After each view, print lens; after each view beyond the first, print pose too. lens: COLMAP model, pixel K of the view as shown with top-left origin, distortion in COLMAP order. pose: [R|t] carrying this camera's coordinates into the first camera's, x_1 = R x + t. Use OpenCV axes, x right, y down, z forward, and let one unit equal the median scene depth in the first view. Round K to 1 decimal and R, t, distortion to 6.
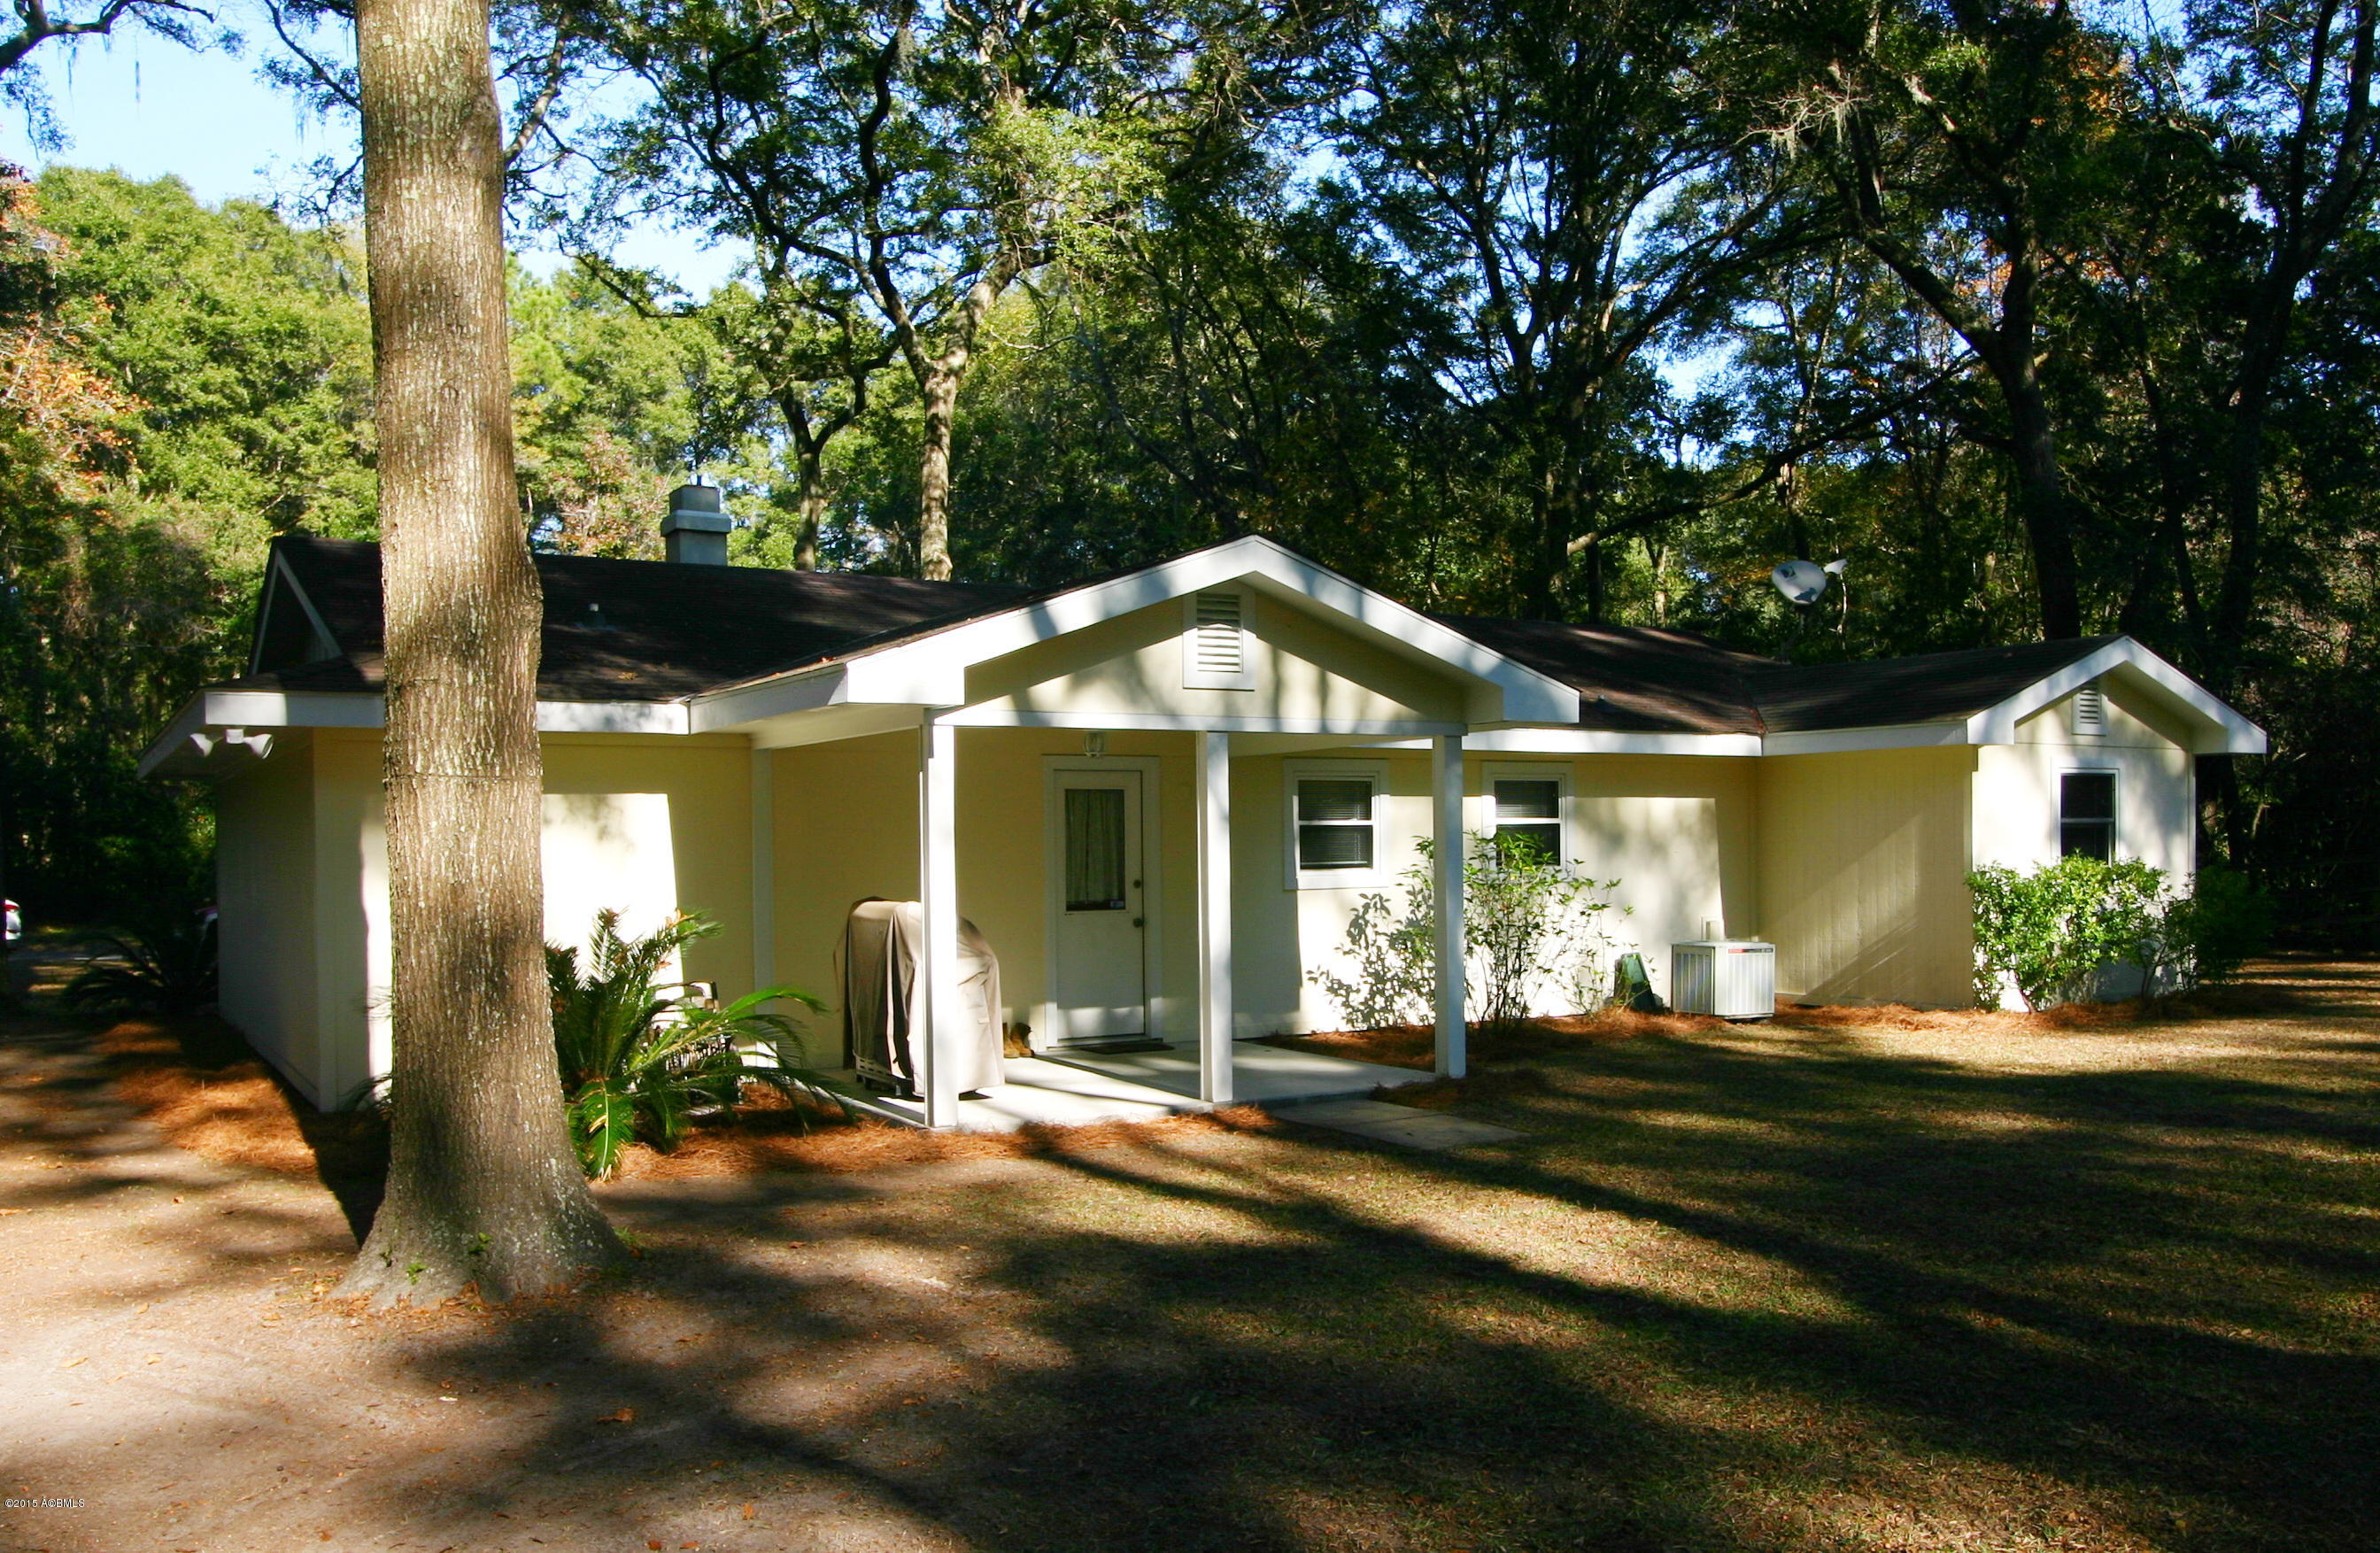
lens RADIAL K [[1669.2, 0, 1190.0], [0, 1669.2, 776.5], [0, 0, 1]] dist [-0.003920, 0.001843]
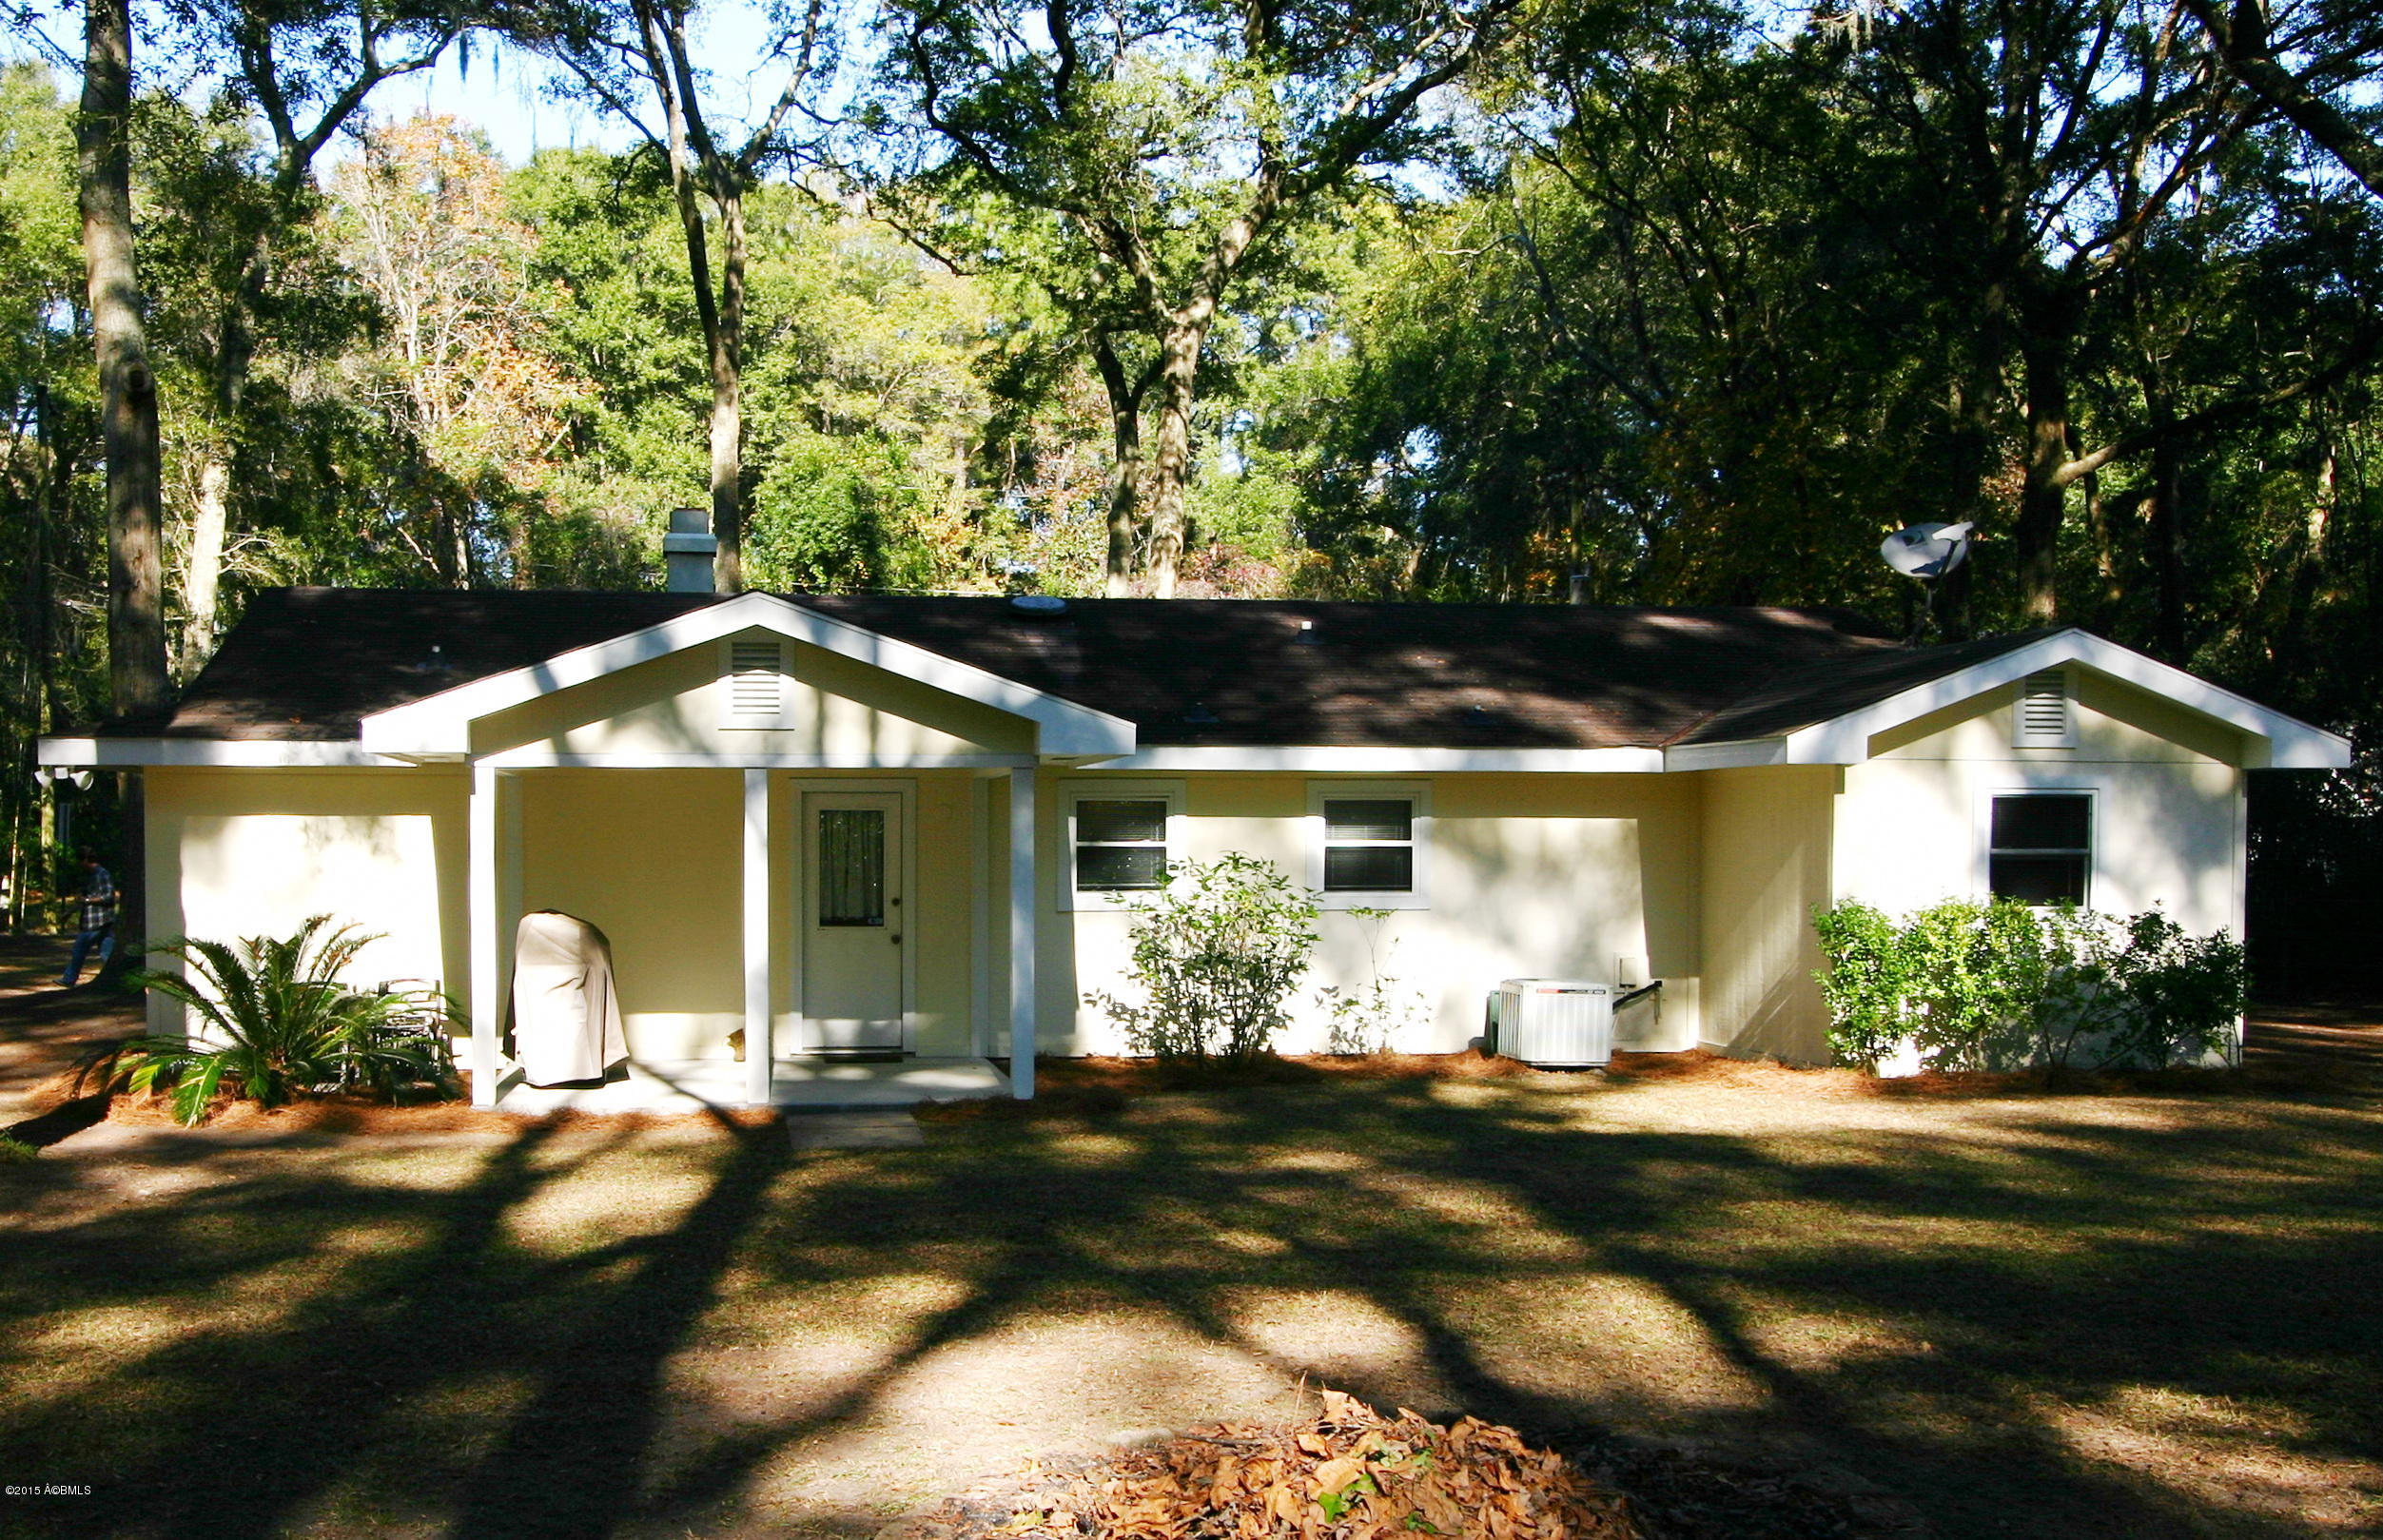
lens RADIAL K [[2111.6, 0, 1191.5], [0, 2111.6, 770.0], [0, 0, 1]] dist [-0.014779, -0.004639]
pose [[0.930925, 0.001697, -0.365206, 0.539710], [0.002295, 0.999942, 0.010496, -0.026713], [0.365203, -0.010609, 0.930867, -0.129719]]
